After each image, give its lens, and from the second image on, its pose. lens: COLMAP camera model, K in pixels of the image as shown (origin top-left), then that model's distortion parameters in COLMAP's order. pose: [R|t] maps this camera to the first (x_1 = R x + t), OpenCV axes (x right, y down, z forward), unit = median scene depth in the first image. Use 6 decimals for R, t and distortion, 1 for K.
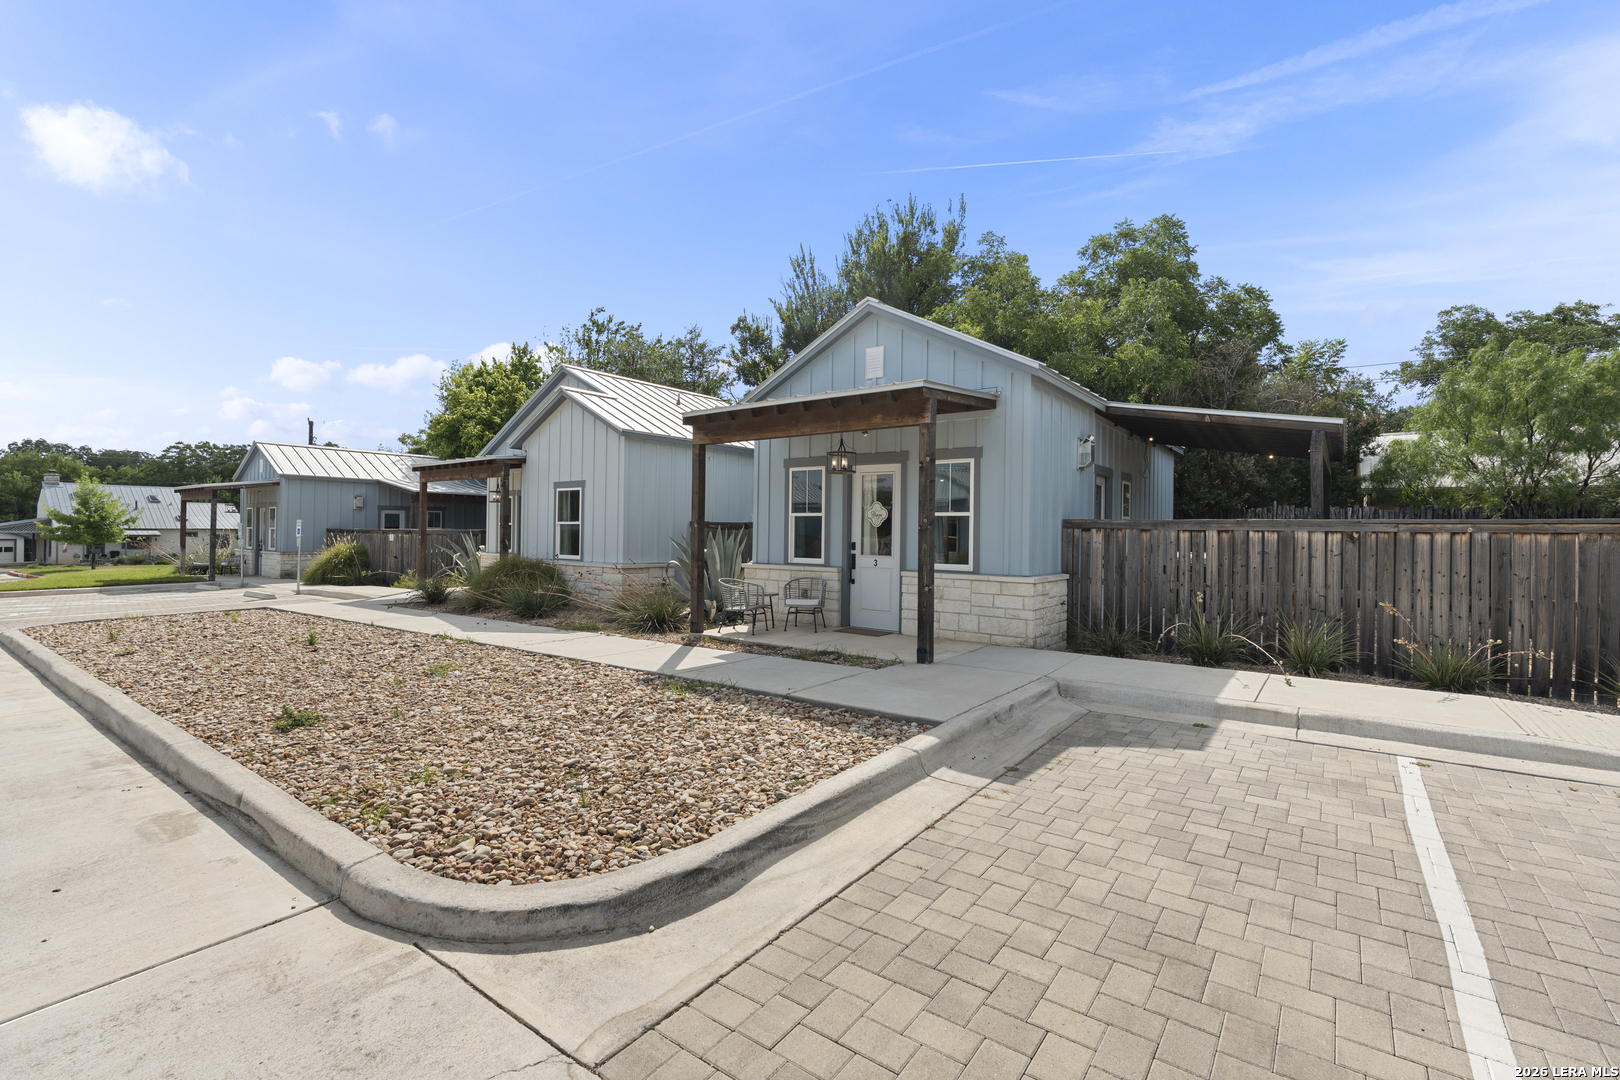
lens RADIAL K [[708.8, 0, 805.7], [0, 708.8, 529.9], [0, 0, 1]] dist [-0.004670, 0.001250]
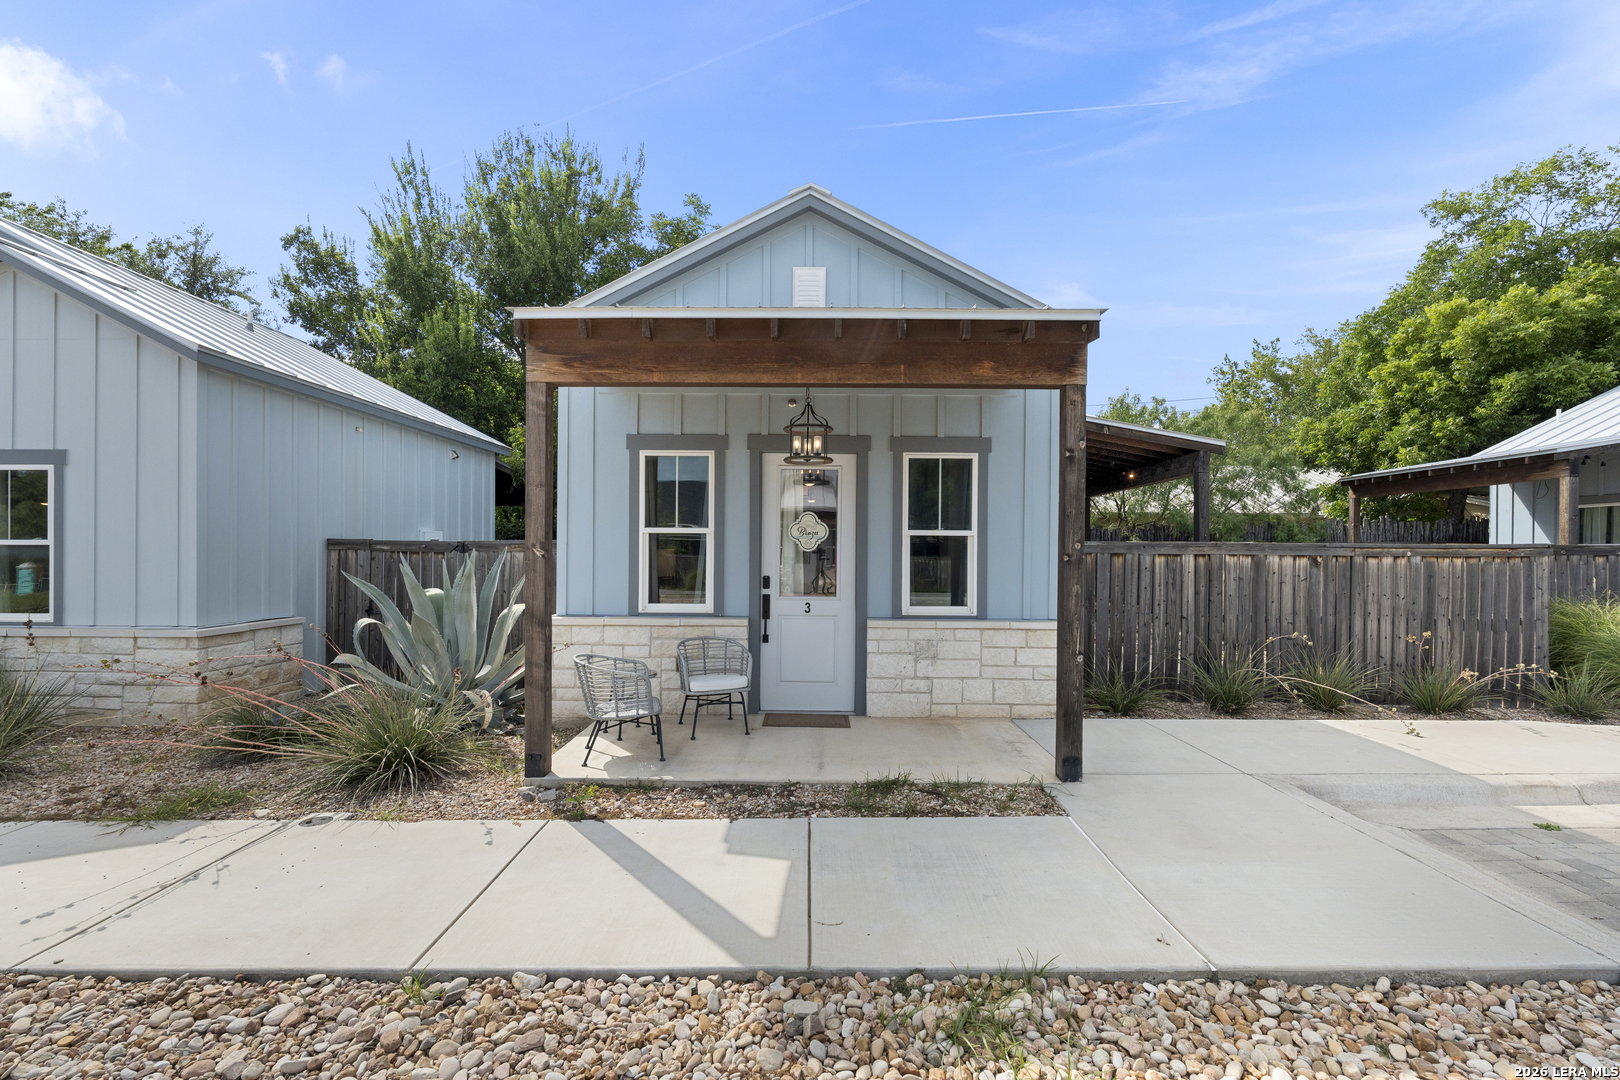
lens RADIAL K [[708.8, 0, 813.9], [0, 708.8, 557.6], [0, 0, 1]] dist [-0.004670, 0.001250]
pose [[0.803377, -0.013374, 0.595321, -0.278172], [0.001373, 0.999787, 0.020607, -0.012098], [-0.595469, -0.015738, 0.803224, 0.485983]]
